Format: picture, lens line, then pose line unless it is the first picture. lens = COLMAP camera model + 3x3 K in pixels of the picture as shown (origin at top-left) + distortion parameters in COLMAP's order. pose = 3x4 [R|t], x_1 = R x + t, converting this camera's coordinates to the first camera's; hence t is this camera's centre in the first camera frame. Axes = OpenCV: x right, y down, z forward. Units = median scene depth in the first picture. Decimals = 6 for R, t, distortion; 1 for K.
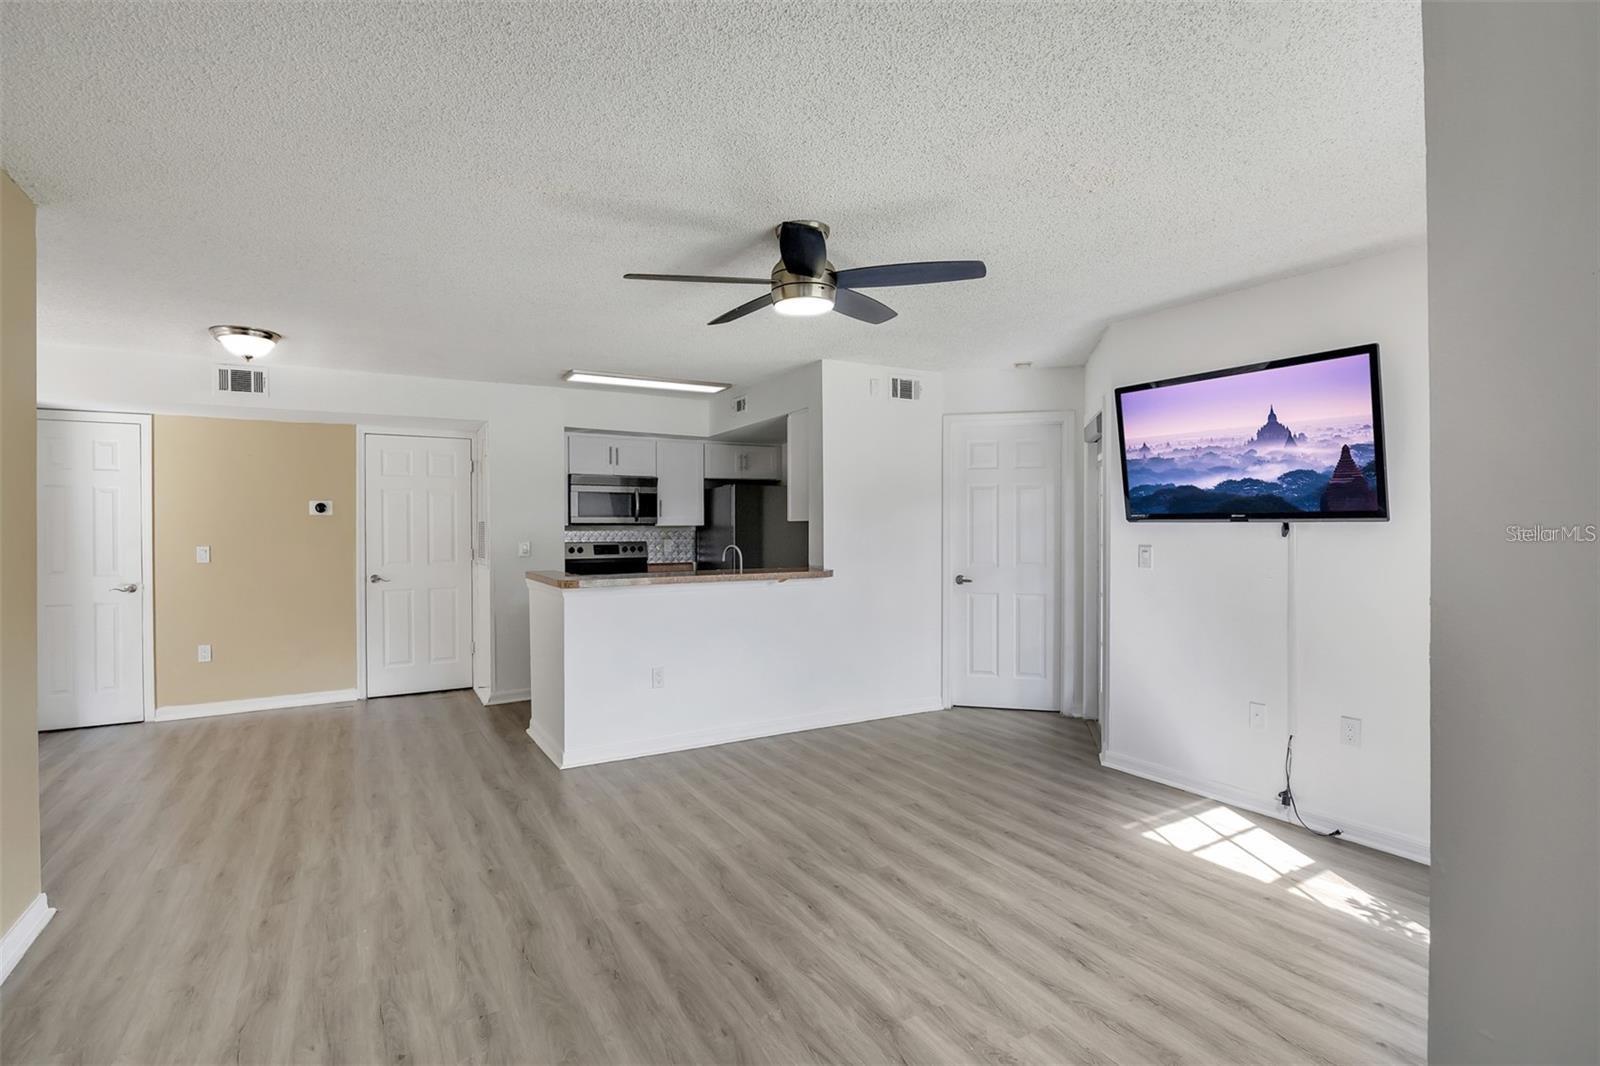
lens RADIAL K [[755.6, 0, 785.5], [0, 755.6, 534.6], [0, 0, 1]] dist [-0.011691, -0.000118]
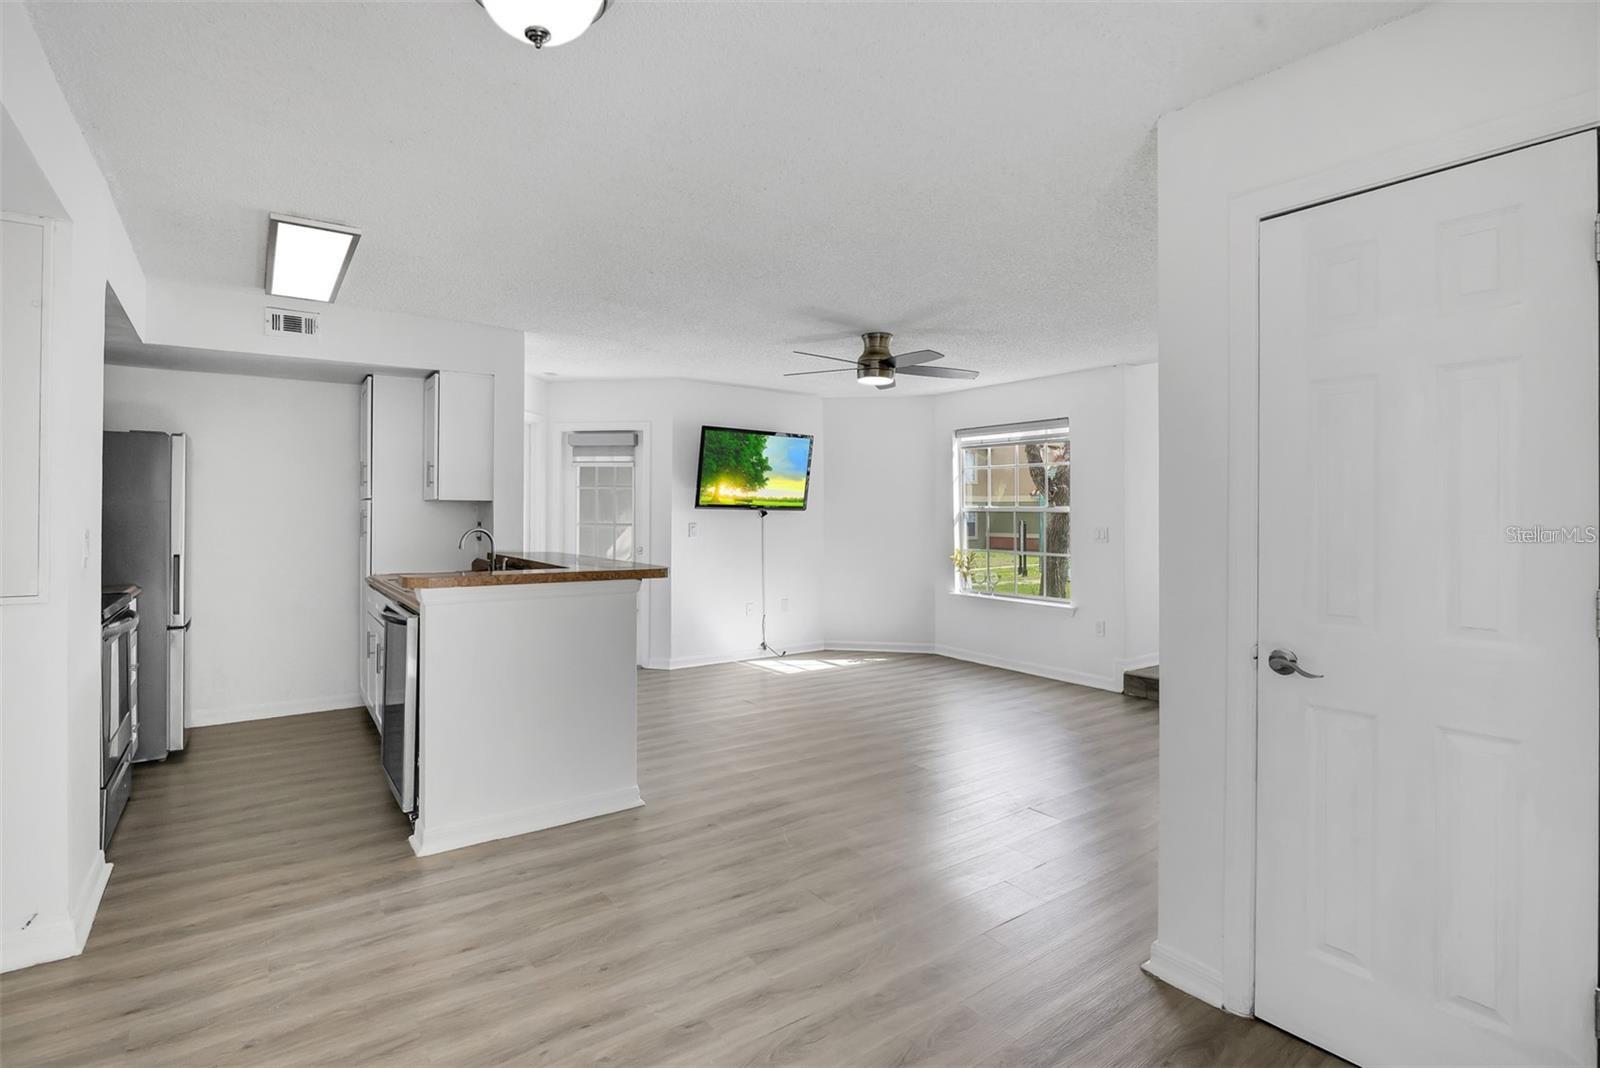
lens RADIAL K [[757.8, 0, 785.3], [0, 757.8, 503.0], [0, 0, 1]] dist [-0.014575, -0.000234]
pose [[-0.092849, 0.021738, 0.995443, -0.826498], [0.004068, 0.999762, -0.021453, 0.004752], [-0.995672, 0.002058, -0.092915, 0.677437]]
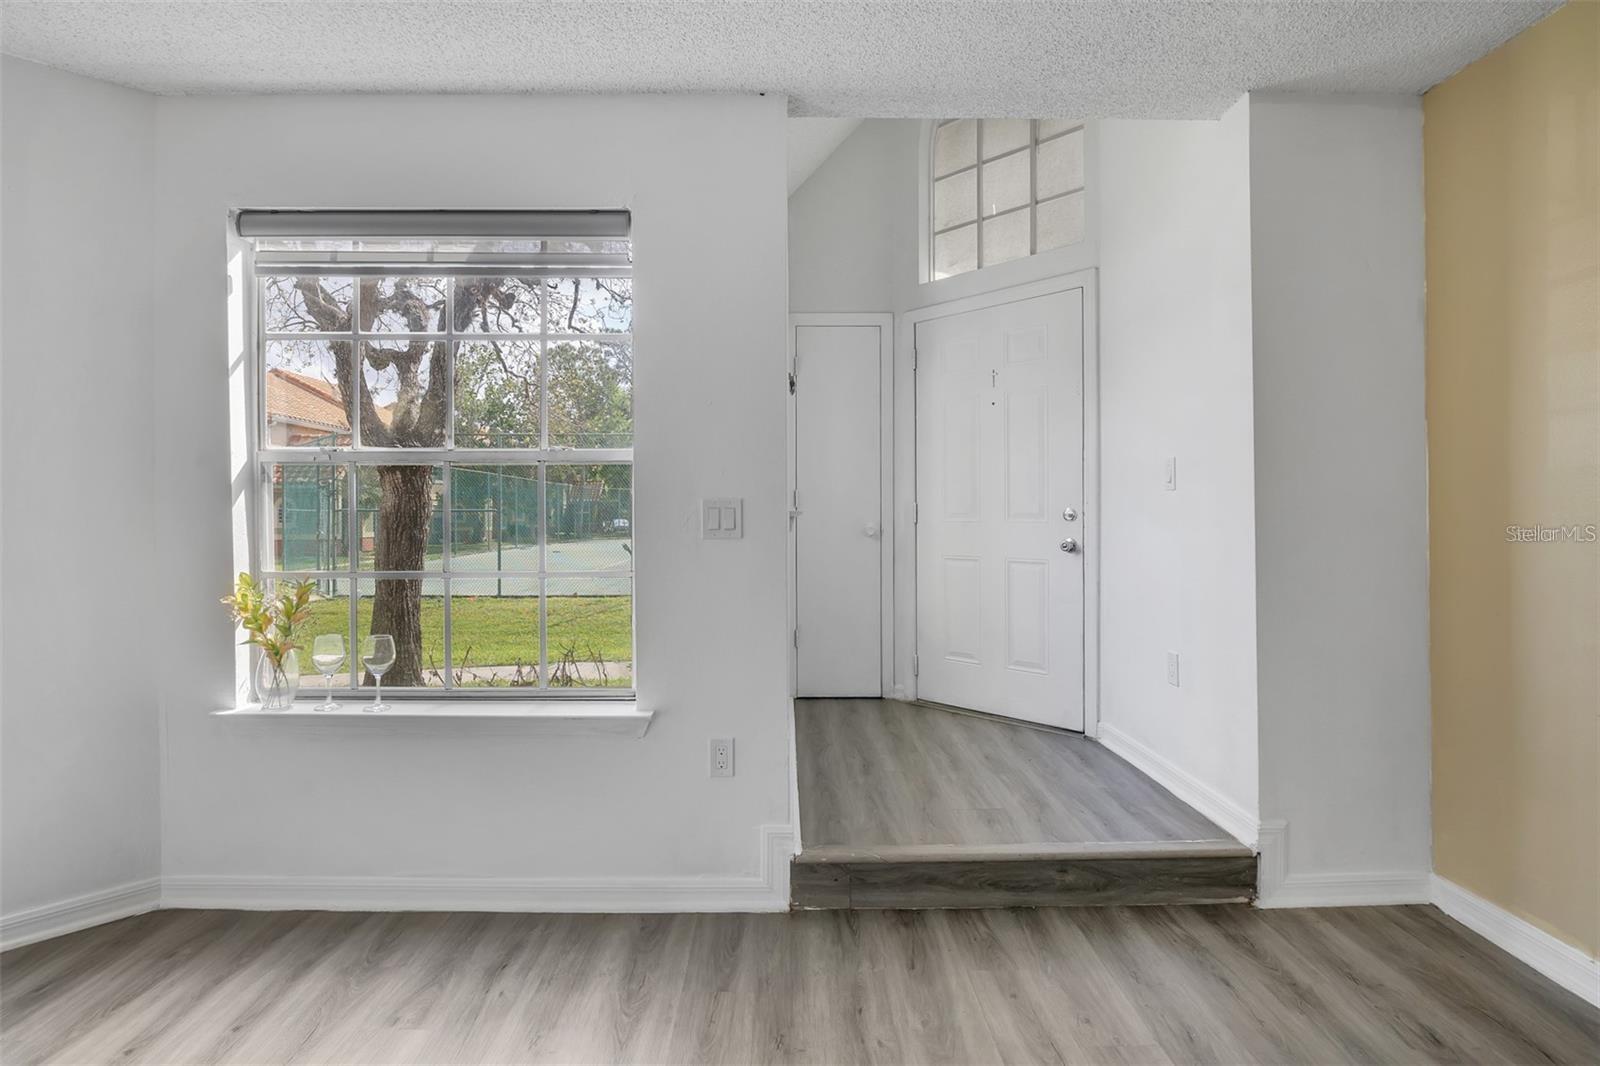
lens RADIAL K [[748.0, 0, 787.9], [0, 748.0, 512.1], [0, 0, 1]] dist [-0.015105, -0.001244]
pose [[-0.870002, 0.009061, 0.492966, -0.072856], [0.011496, 0.999932, 0.001909, 0.023997], [-0.492915, 0.007328, -0.870047, 0.485581]]
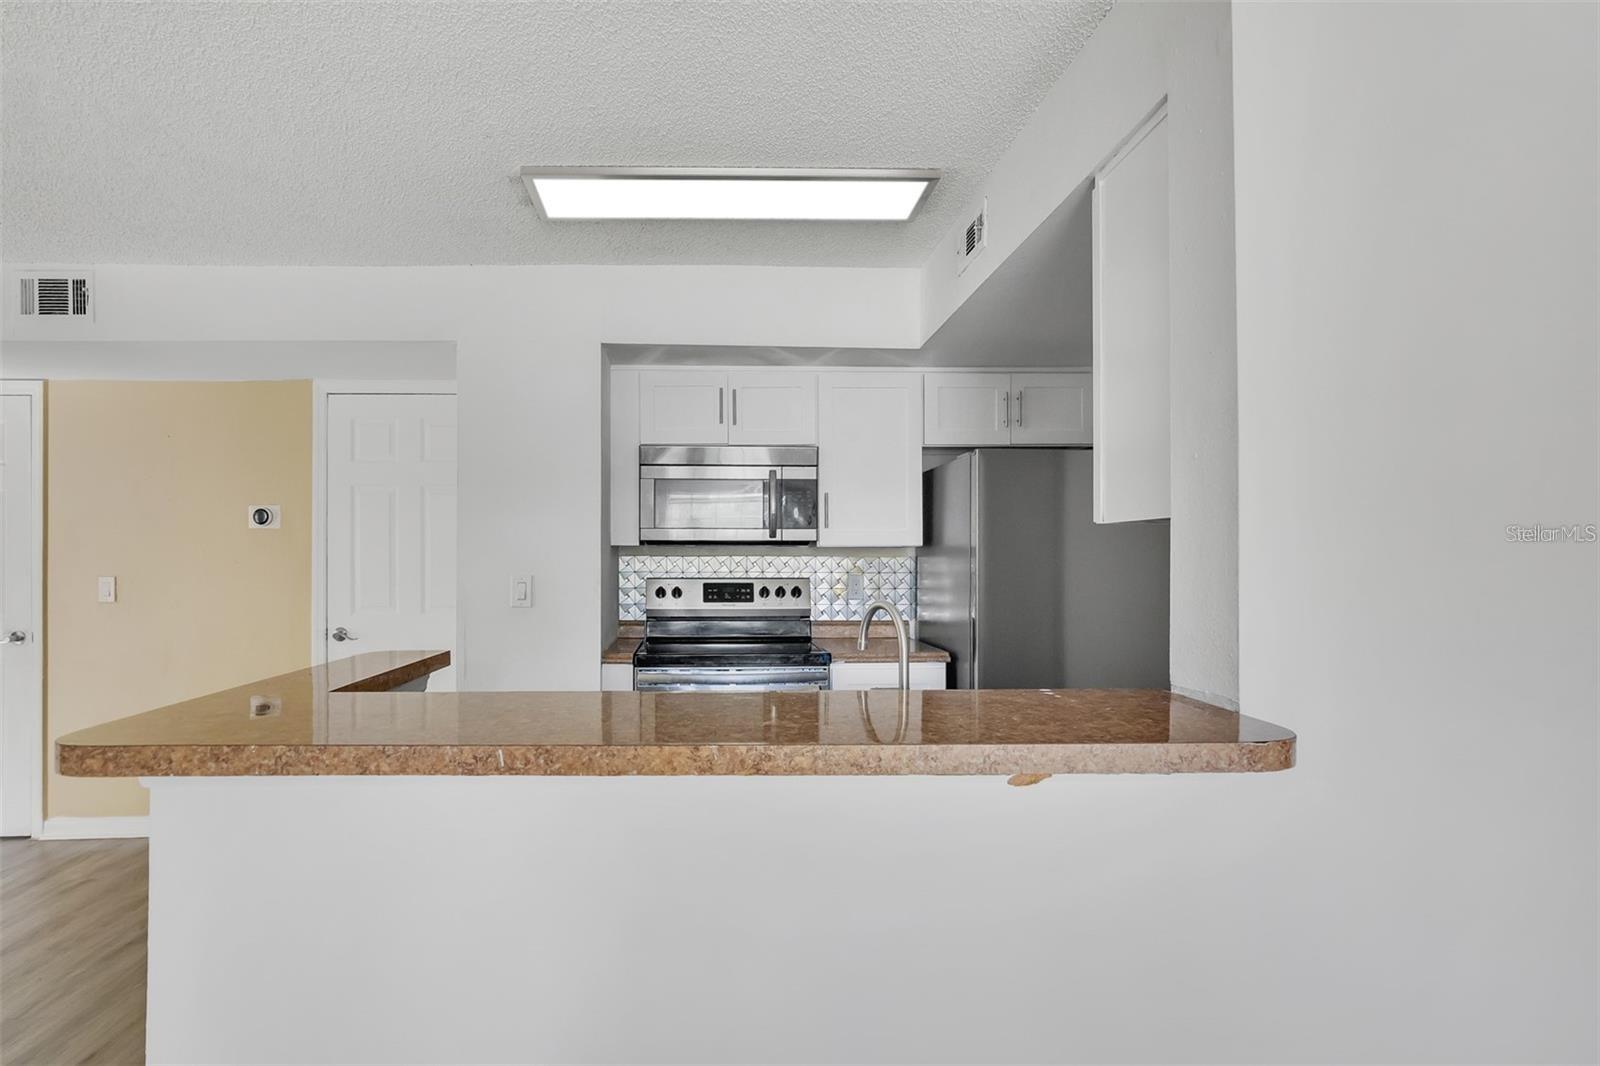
lens RADIAL K [[787.3, 0, 729.7], [0, 787.3, 553.8], [0, 0, 1]] dist [-0.019913, 0.000016]
pose [[0.882275, 0.000154, -0.470734, 0.022032], [-0.006258, 0.999915, -0.011402, -0.000520], [0.470692, 0.013005, 0.882202, 0.629042]]
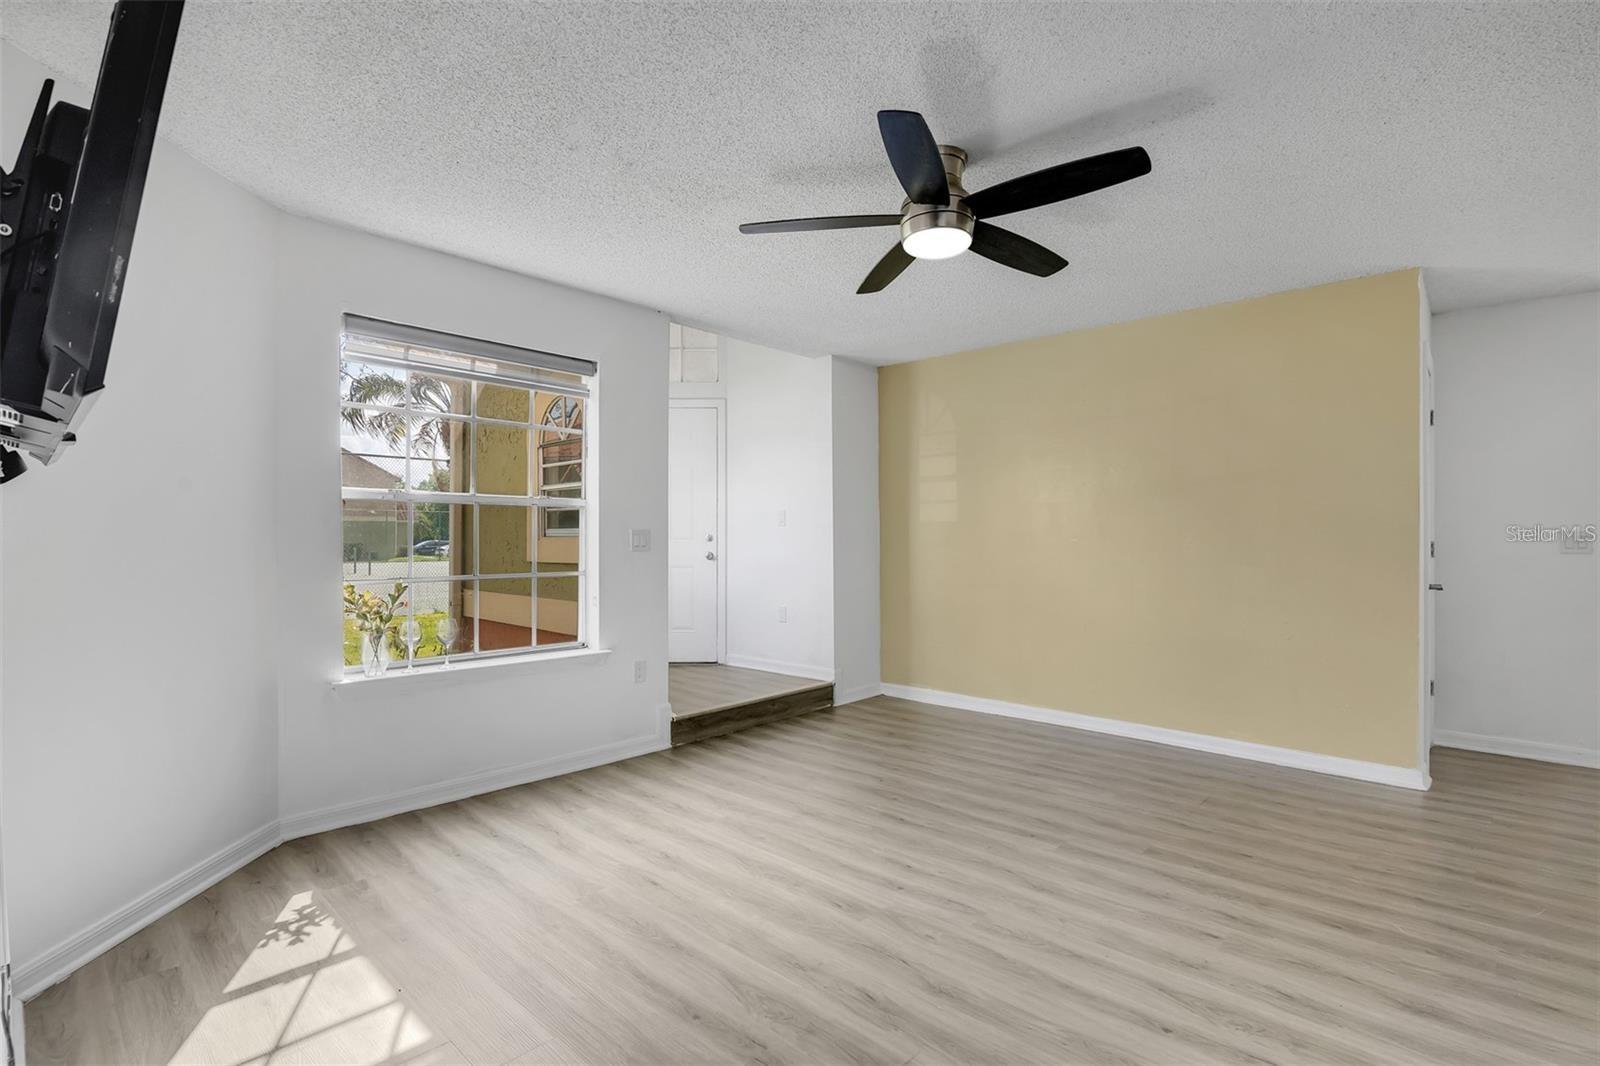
lens RADIAL K [[770.9, 0, 784.5], [0, 770.9, 530.0], [0, 0, 1]] dist [-0.004302, -0.000726]
pose [[-0.959502, 0.002903, -0.281687, 0.227097], [0.002324, 0.999994, 0.002388, 0.016547], [0.281692, 0.001637, -0.959503, 0.910278]]
